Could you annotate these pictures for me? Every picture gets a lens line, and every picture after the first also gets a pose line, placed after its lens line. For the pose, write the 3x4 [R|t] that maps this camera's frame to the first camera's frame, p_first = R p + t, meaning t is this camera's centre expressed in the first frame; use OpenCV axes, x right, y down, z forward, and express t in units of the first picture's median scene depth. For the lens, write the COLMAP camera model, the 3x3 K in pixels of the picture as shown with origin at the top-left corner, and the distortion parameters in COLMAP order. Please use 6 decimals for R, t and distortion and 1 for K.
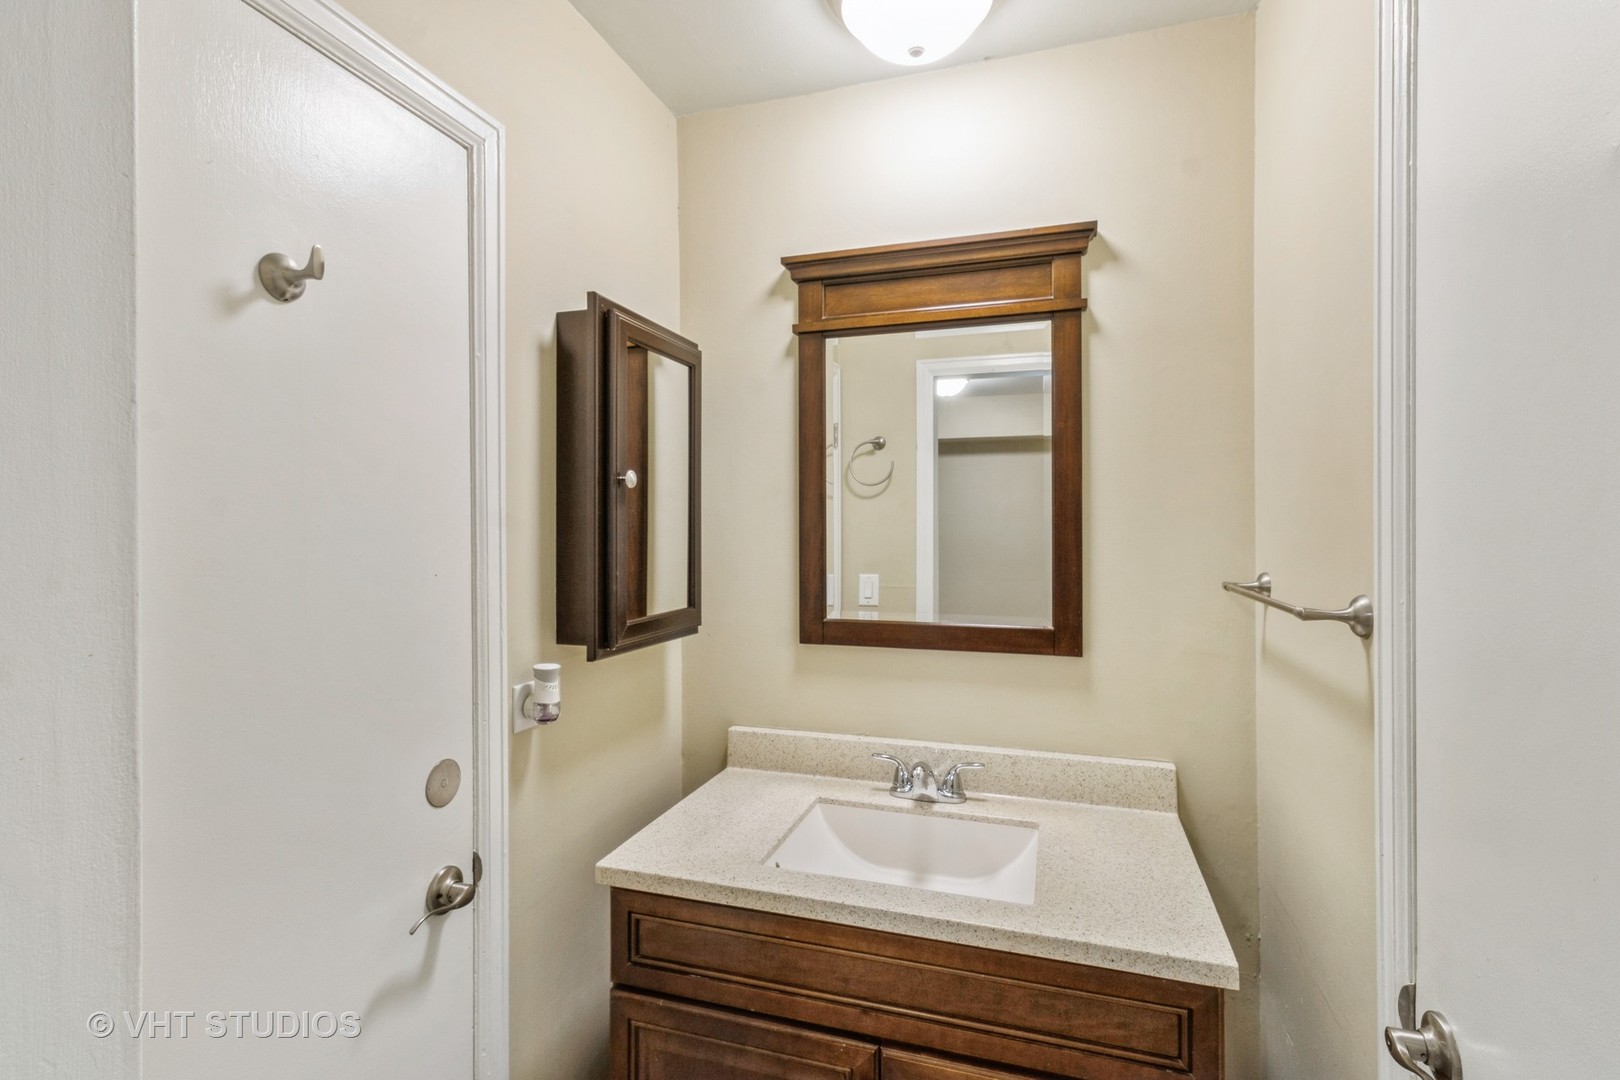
lens RADIAL K [[756.5, 0, 812.8], [0, 756.5, 517.4], [0, 0, 1]] dist [0.001329, 0.000488]
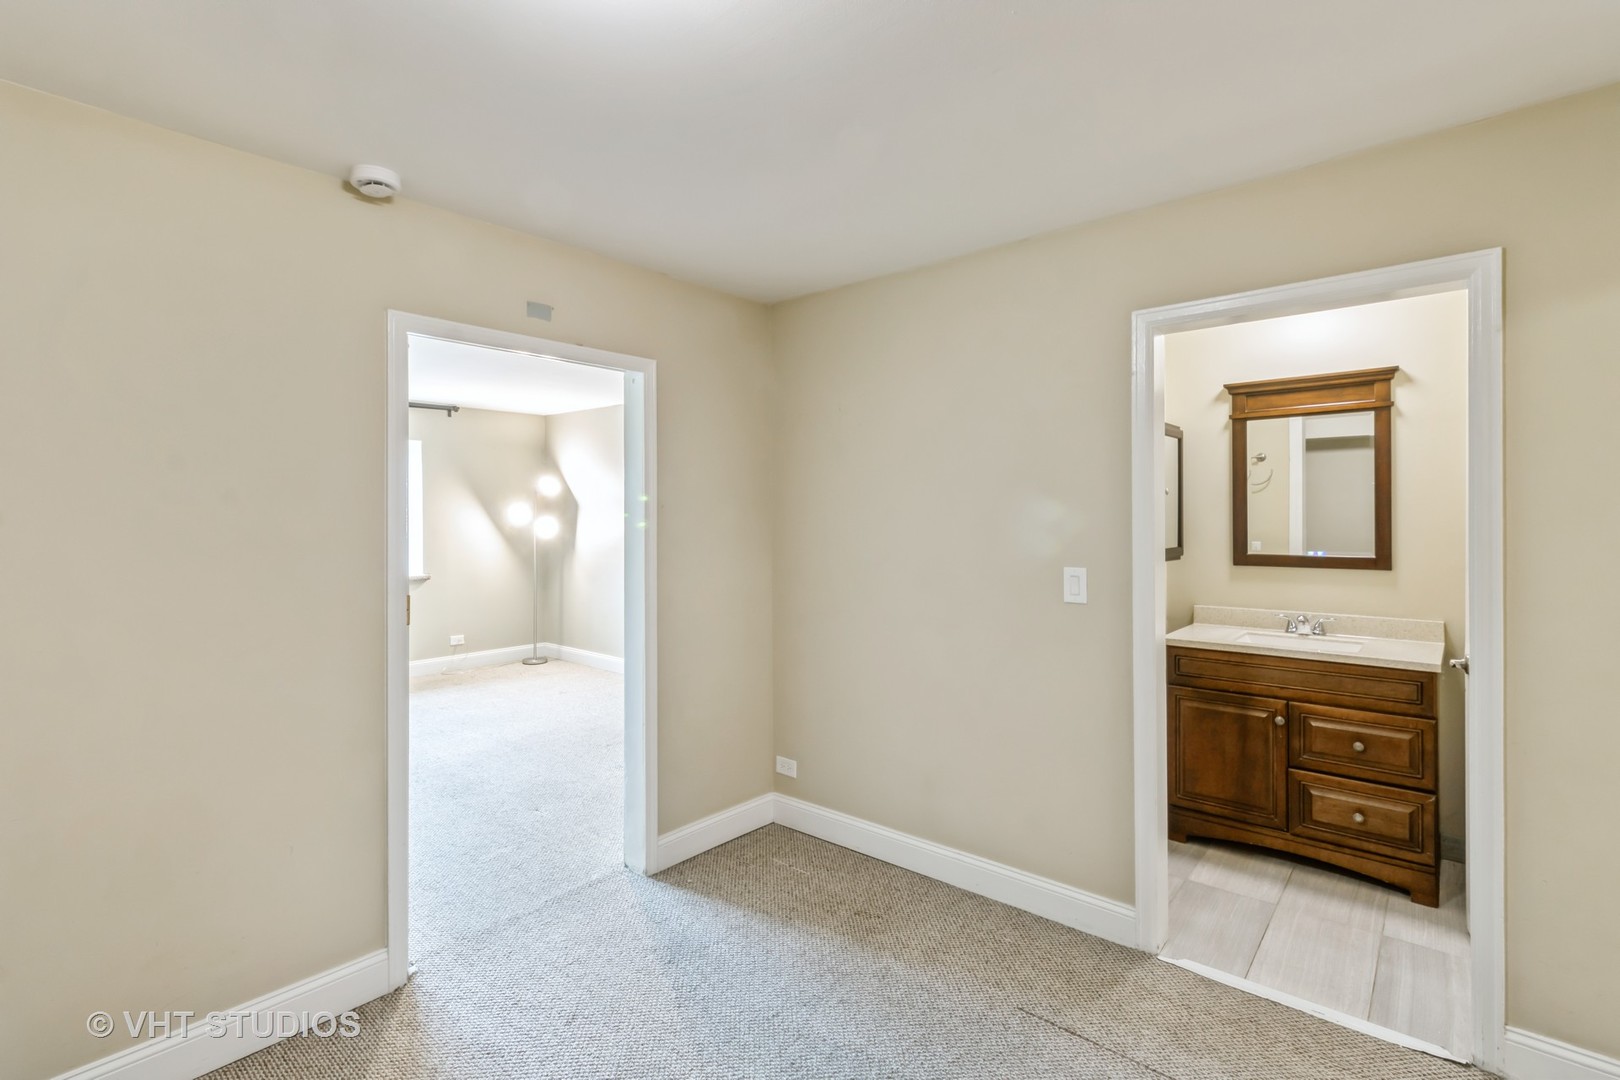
lens RADIAL K [[756.5, 0, 812.8], [0, 756.5, 517.4], [0, 0, 1]] dist [0.001329, 0.000488]
pose [[0.920377, -0.004731, -0.391004, -0.298170], [0.010169, 0.999878, 0.011840, -0.005330], [0.390900, -0.014873, 0.920313, -1.546606]]
